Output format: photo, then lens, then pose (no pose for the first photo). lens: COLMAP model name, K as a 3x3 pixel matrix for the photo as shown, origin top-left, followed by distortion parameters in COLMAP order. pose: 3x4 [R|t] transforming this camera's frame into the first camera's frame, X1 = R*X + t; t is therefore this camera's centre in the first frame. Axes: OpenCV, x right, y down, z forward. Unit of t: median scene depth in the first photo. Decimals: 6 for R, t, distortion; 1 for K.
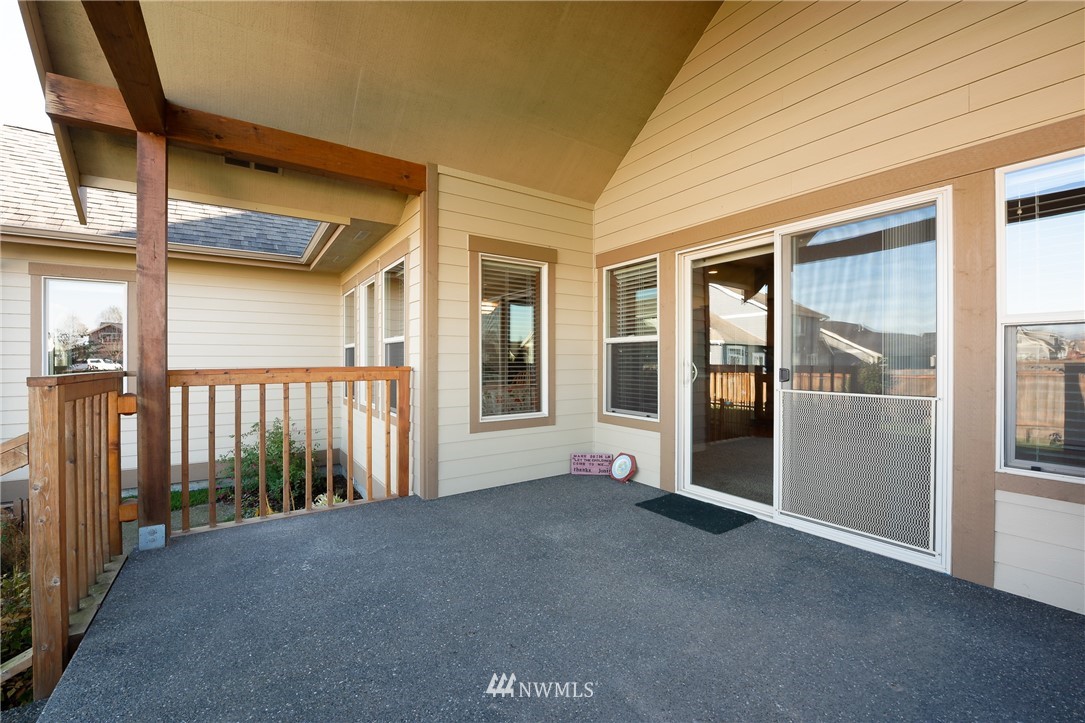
lens RADIAL K [[446.6, 0, 543.8], [0, 446.6, 362.2], [0, 0, 1]] dist [0.001089, -0.000041]
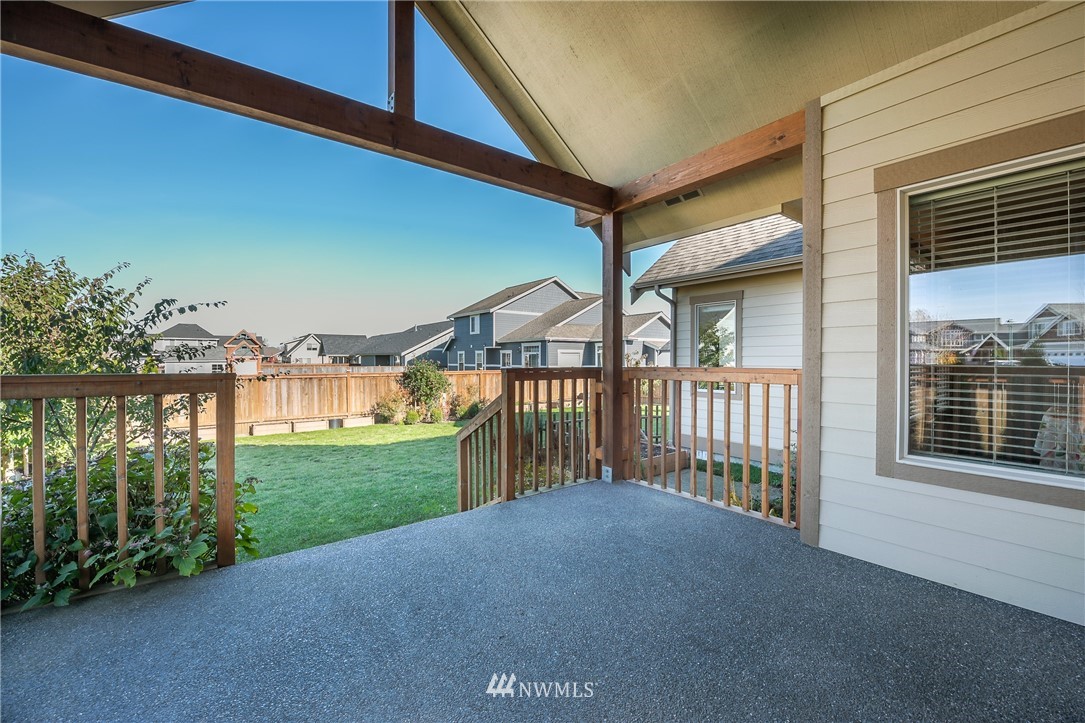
lens RADIAL K [[440.2, 0, 542.5], [0, 440.2, 361.0], [0, 0, 1]] dist [-0.001706, -0.000141]
pose [[0.059727, 0.006974, -0.998190, 0.465826], [-0.004991, 0.999965, 0.006687, -0.007916], [0.998202, 0.004583, 0.059759, 0.503298]]
